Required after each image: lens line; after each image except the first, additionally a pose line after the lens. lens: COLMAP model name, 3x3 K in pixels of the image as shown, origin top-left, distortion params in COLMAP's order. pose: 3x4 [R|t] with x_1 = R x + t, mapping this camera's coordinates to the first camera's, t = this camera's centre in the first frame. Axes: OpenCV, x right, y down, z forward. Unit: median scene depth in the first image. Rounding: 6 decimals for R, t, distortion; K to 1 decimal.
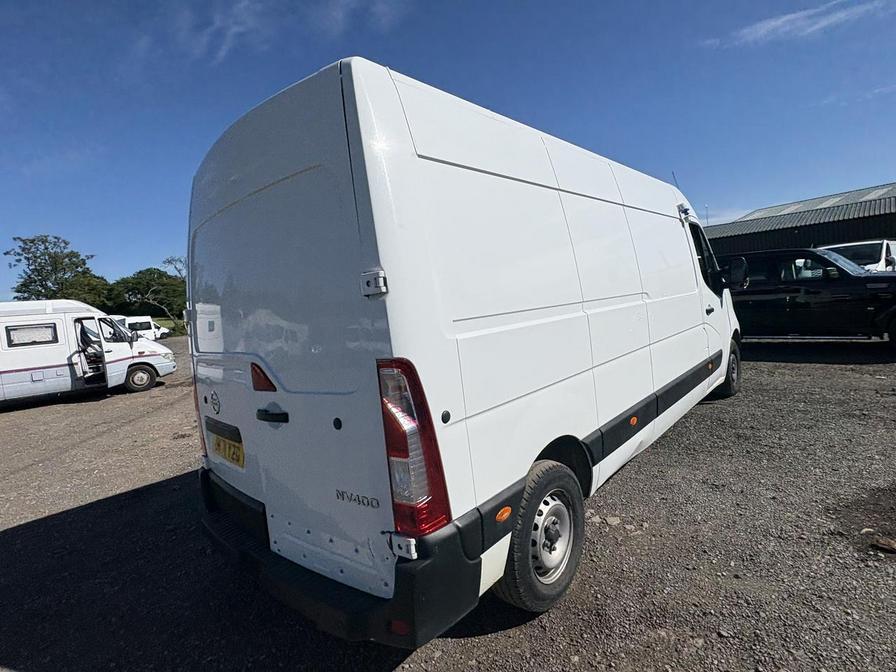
lens RADIAL K [[440.5, 0, 449.8], [0, 440.5, 331.7], [0, 0, 1]] dist [-0.017419, 0.000536]
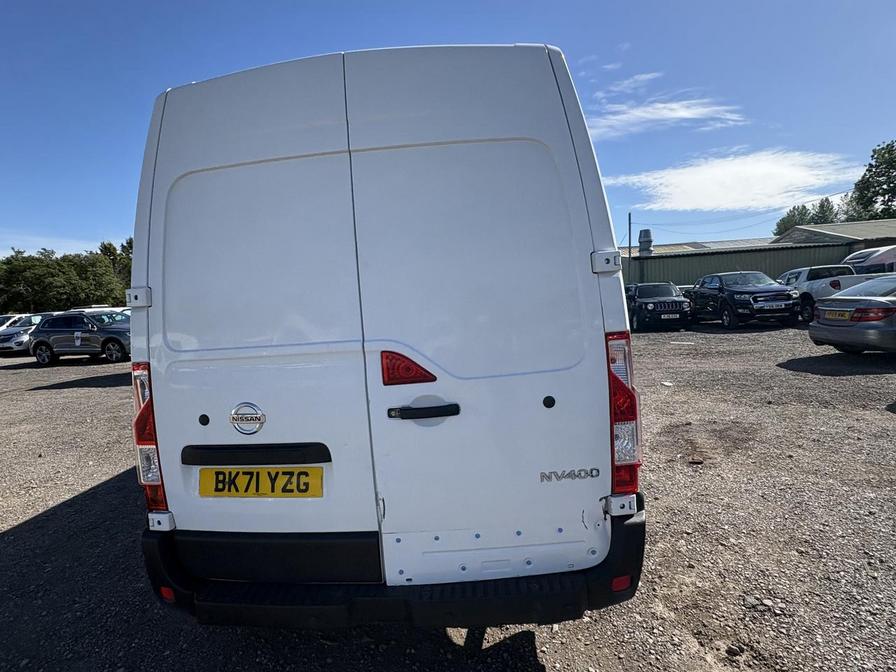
lens RADIAL K [[440.5, 0, 445.7], [0, 440.5, 327.9], [0, 0, 1]] dist [-0.017419, 0.000536]
pose [[0.802613, 0.007829, 0.596449, -1.003049], [0.024918, 0.998601, -0.046639, 0.082583], [-0.595979, 0.052296, 0.801295, 0.335345]]
